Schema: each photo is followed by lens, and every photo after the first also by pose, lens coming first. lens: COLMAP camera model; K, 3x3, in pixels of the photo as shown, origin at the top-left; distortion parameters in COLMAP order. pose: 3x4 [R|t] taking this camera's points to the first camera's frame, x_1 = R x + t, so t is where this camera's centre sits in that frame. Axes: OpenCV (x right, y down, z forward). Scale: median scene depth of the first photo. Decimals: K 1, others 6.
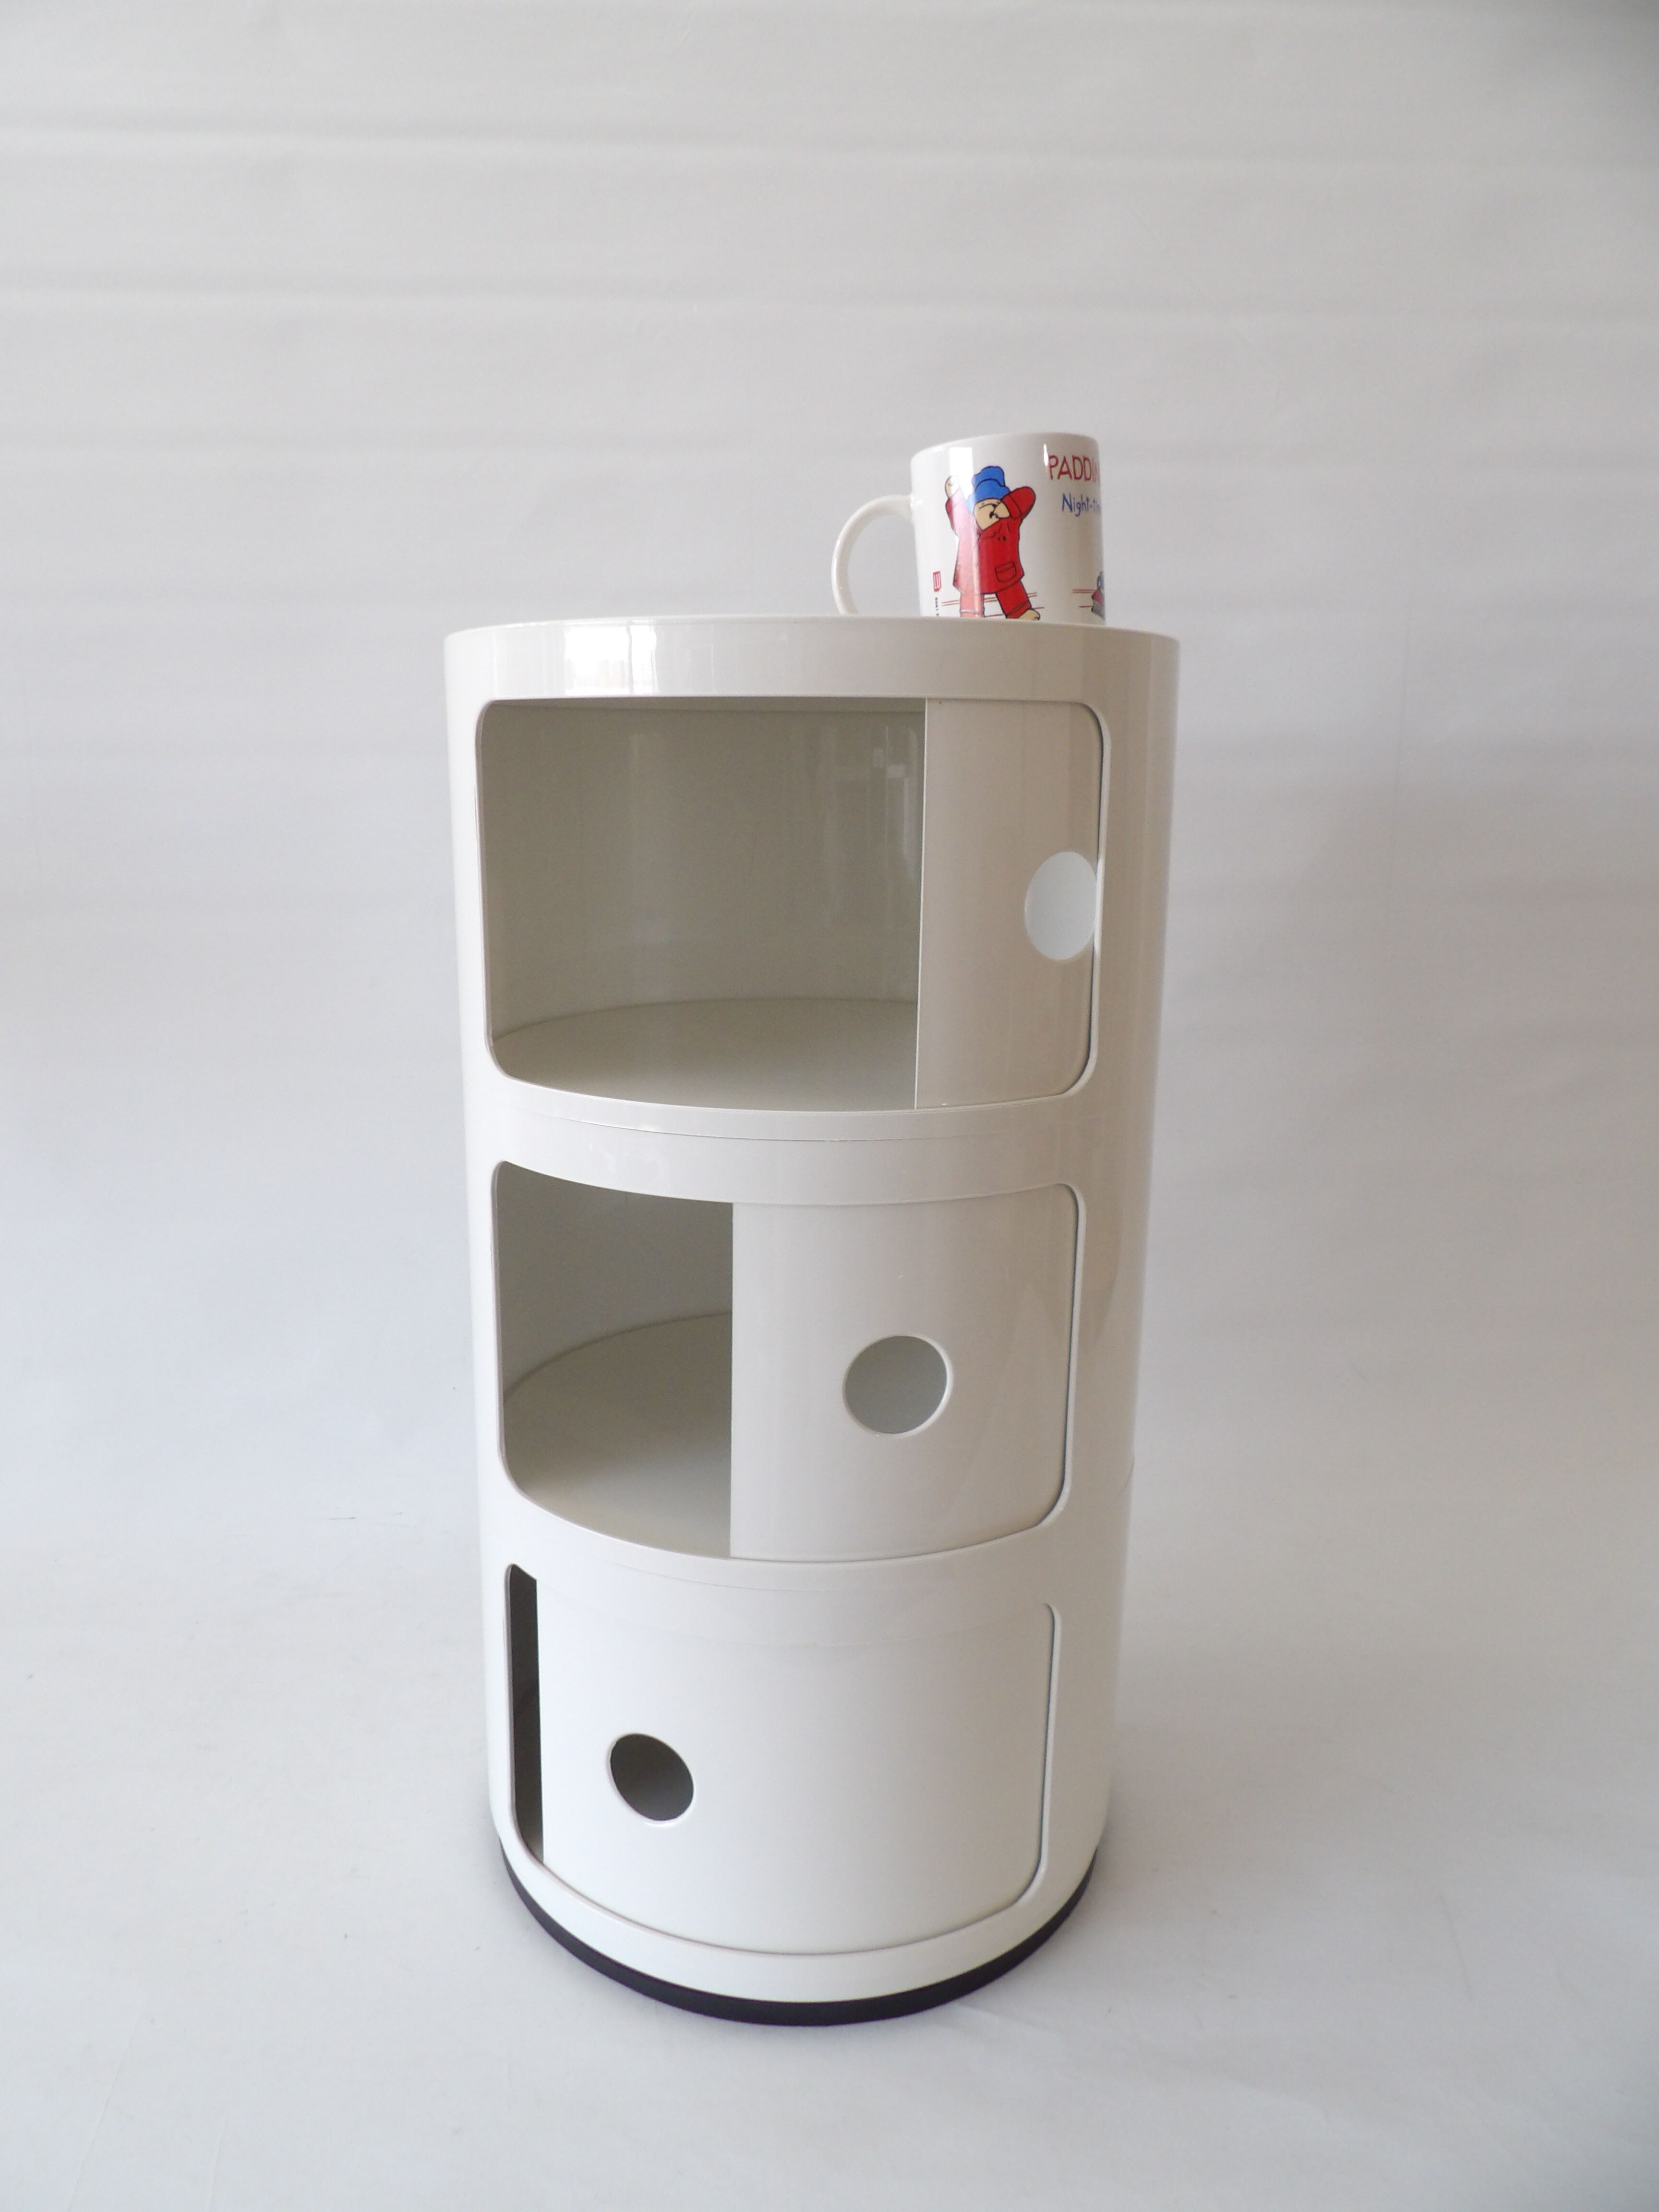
lens RADIAL K [[1568.1, 0, 835.8], [0, 1568.1, 1114.9], [0, 0, 1]] dist [-0.027826, 0.014092]
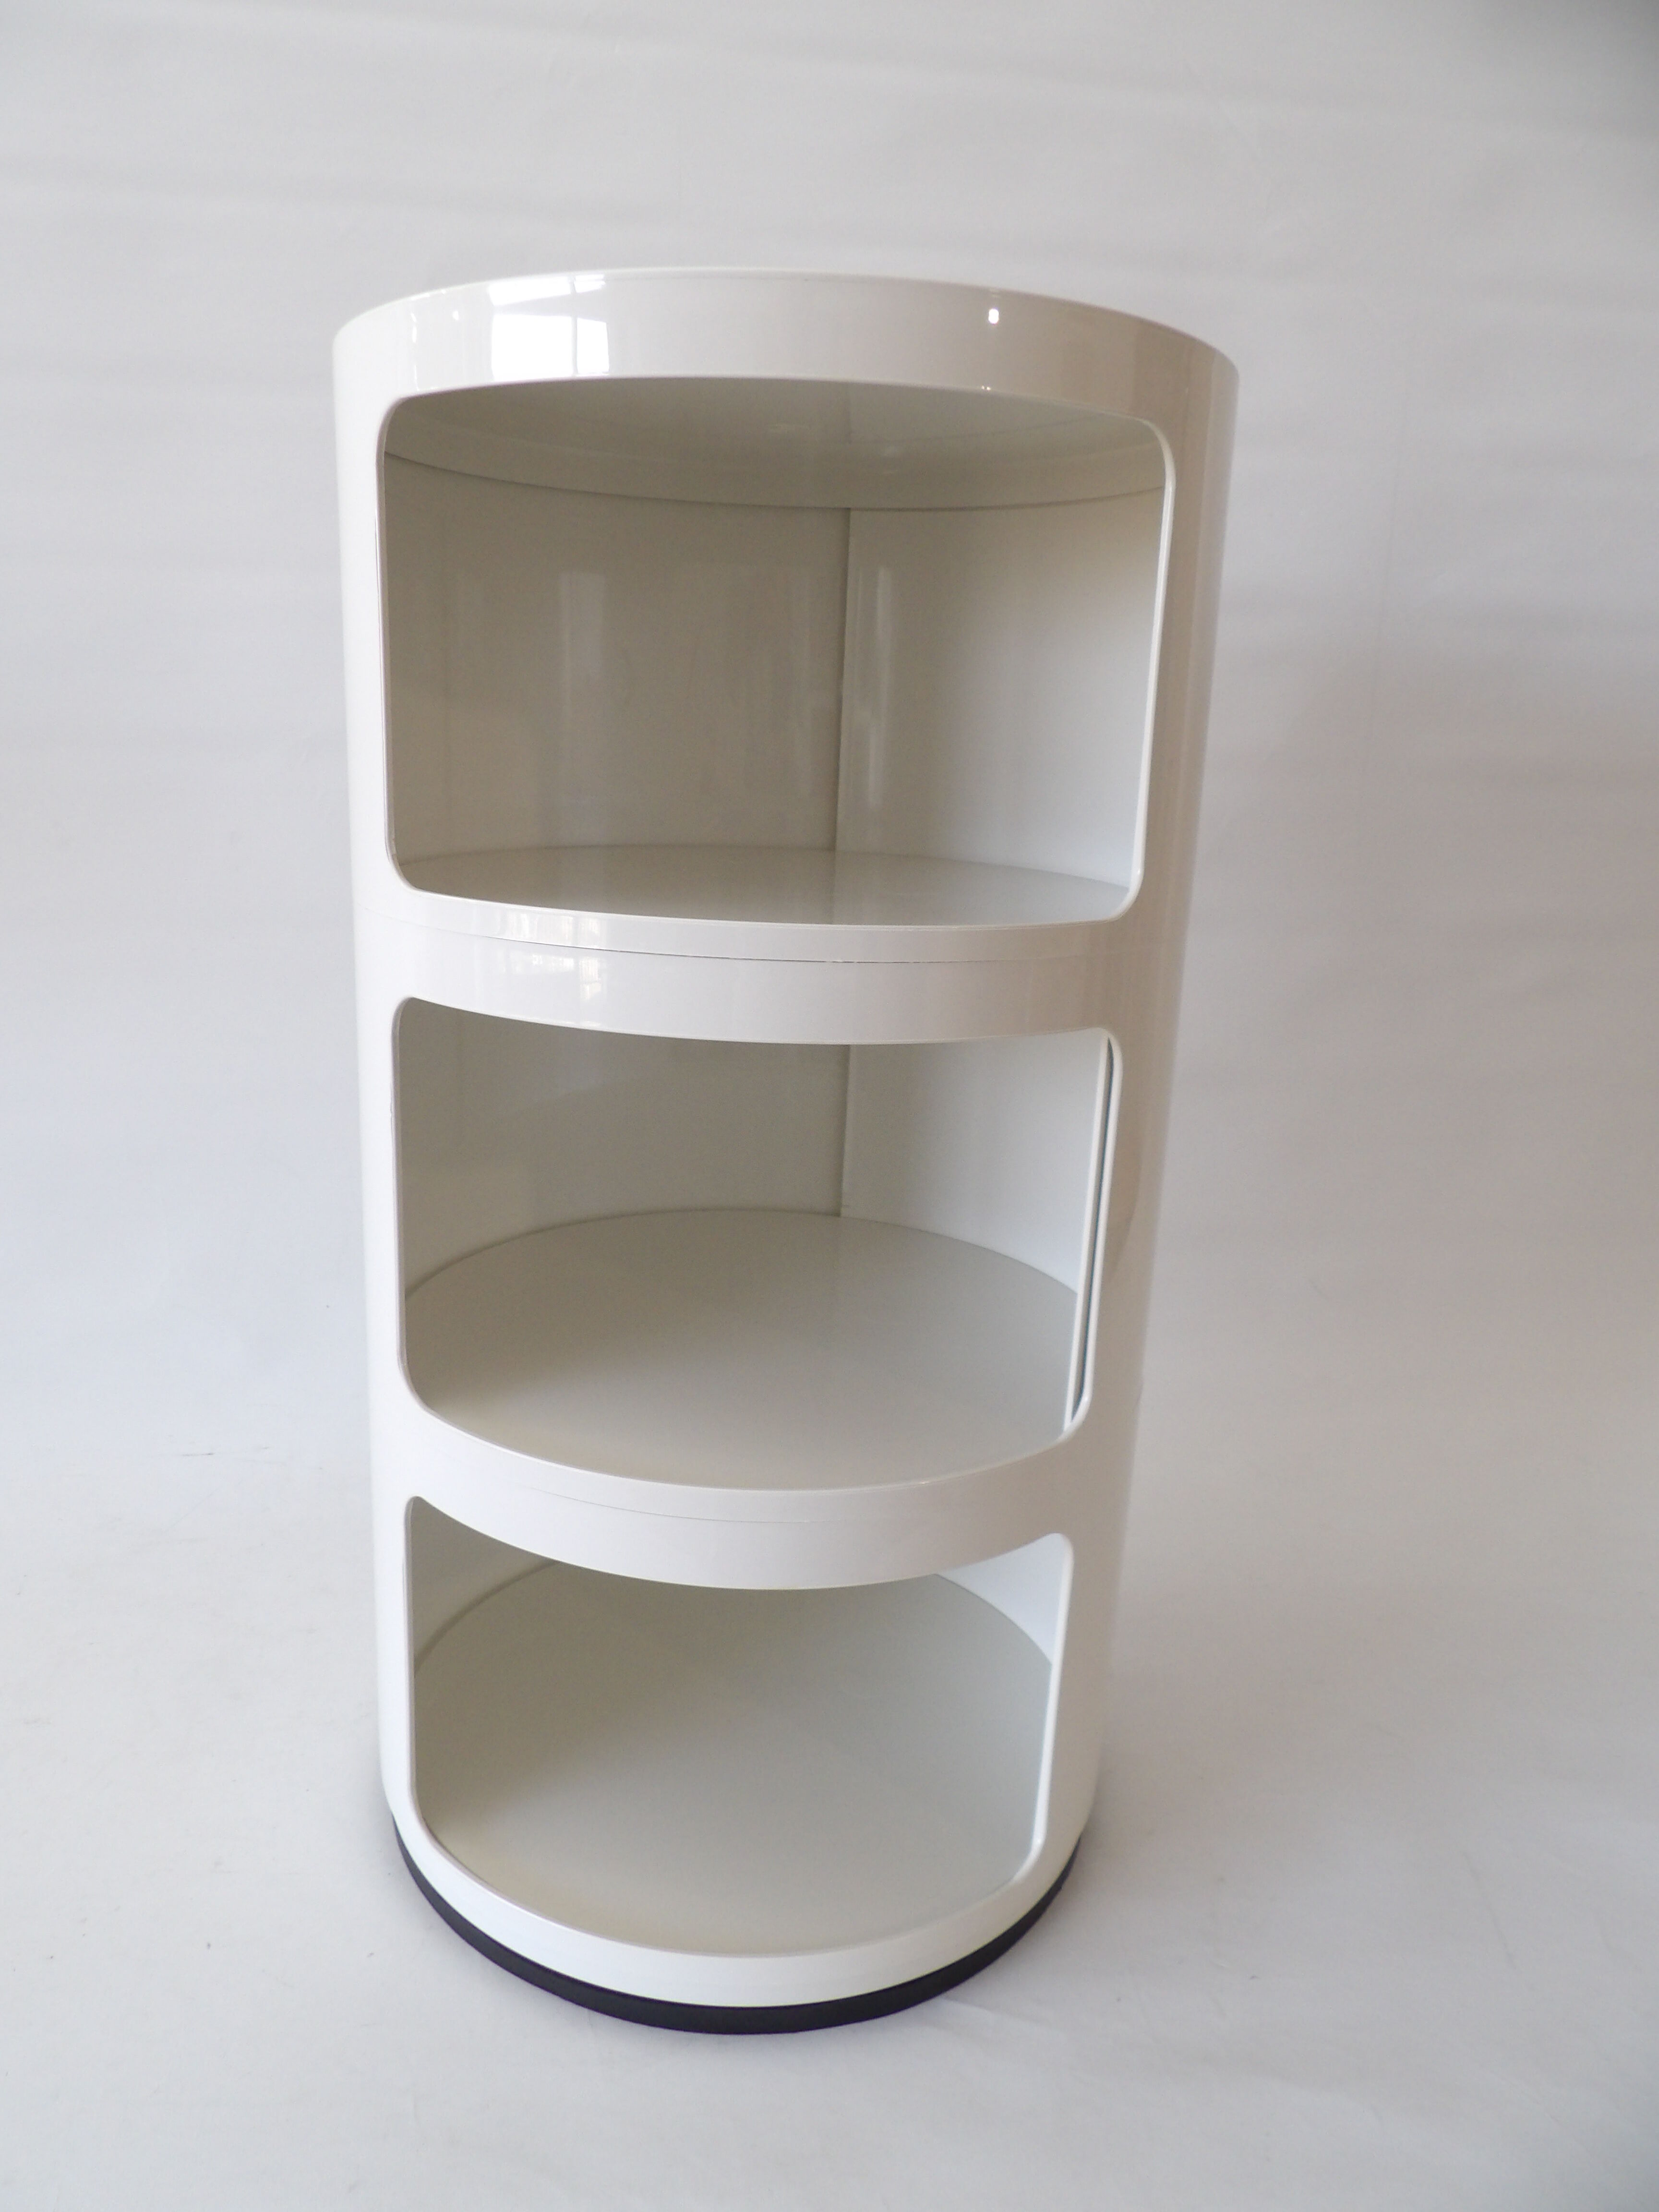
lens RADIAL K [[1568.1, 0, 829.4], [0, 1568.1, 1118.5], [0, 0, 1]] dist [-0.027826, 0.014092]
pose [[0.996561, 0.006363, 0.082613, -0.061806], [-0.009266, 0.999351, 0.034809, 0.060669], [-0.082338, -0.035455, 0.995974, 0.178363]]
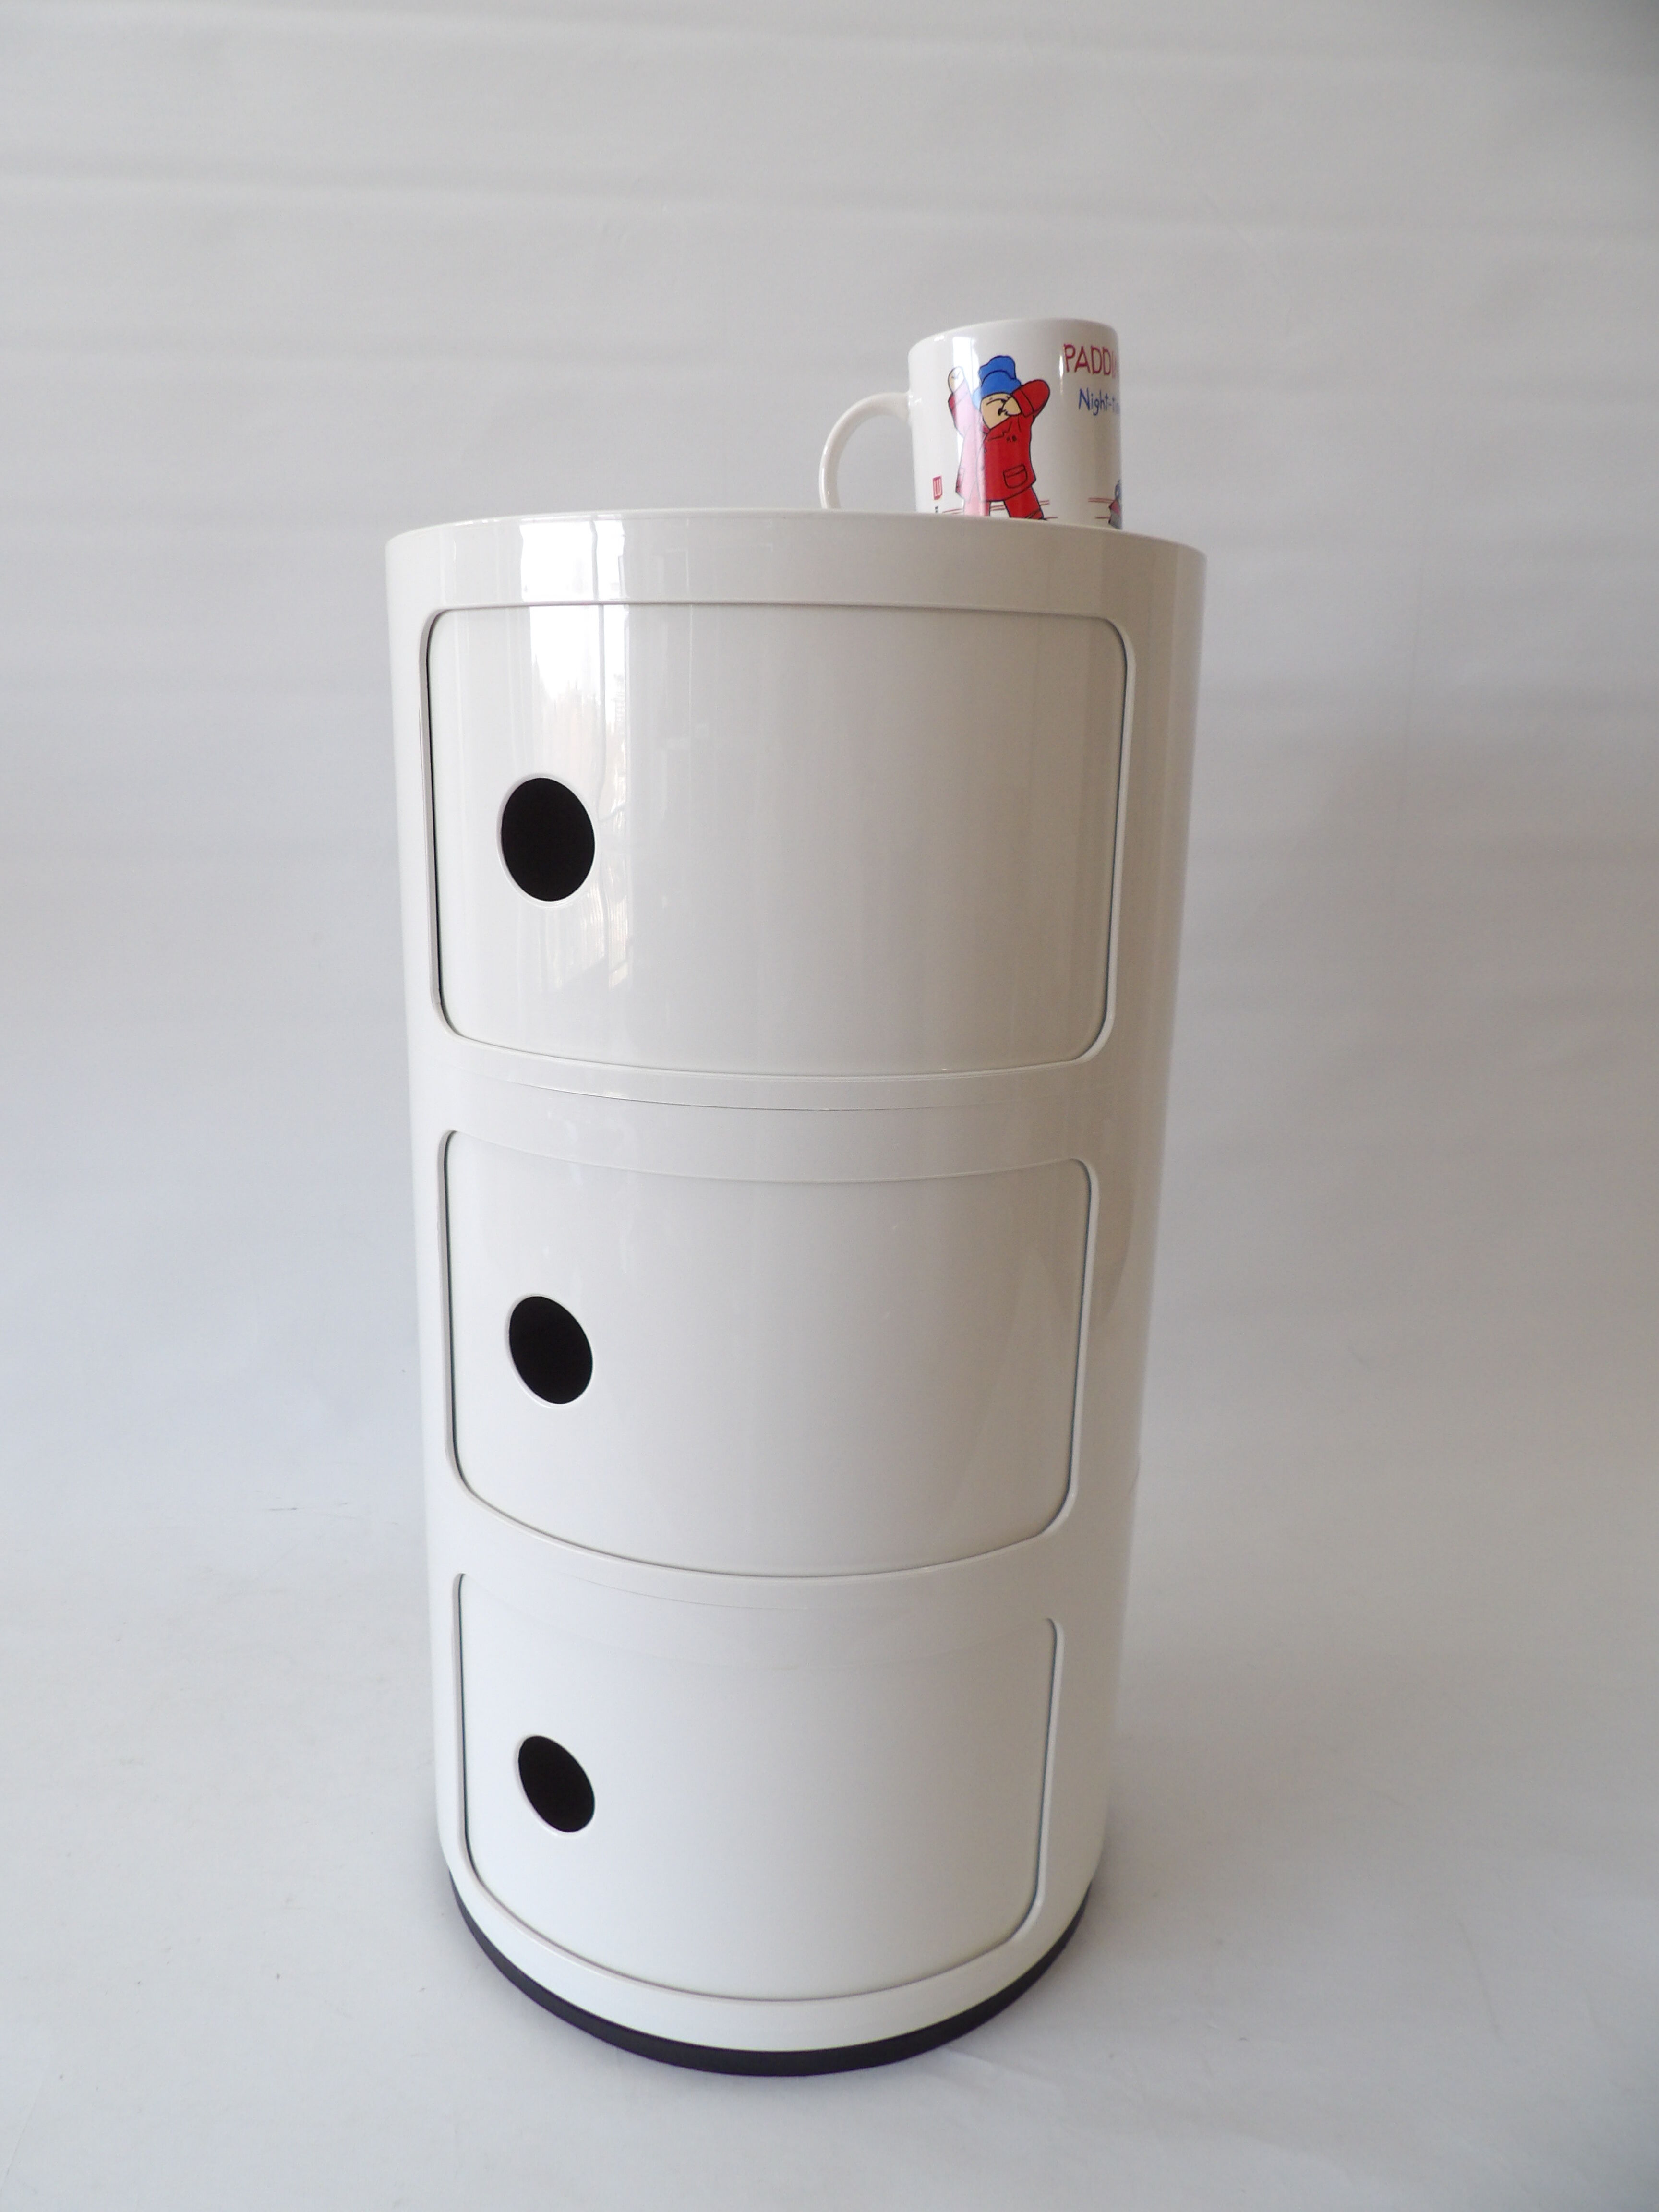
lens RADIAL K [[1568.1, 0, 823.9], [0, 1568.1, 1109.4], [0, 0, 1]] dist [-0.027826, 0.014092]
pose [[0.999828, 0.005196, 0.017801, -0.014071], [-0.005469, 0.999868, 0.015299, 0.002451], [-0.017719, -0.015394, 0.999724, 0.096503]]
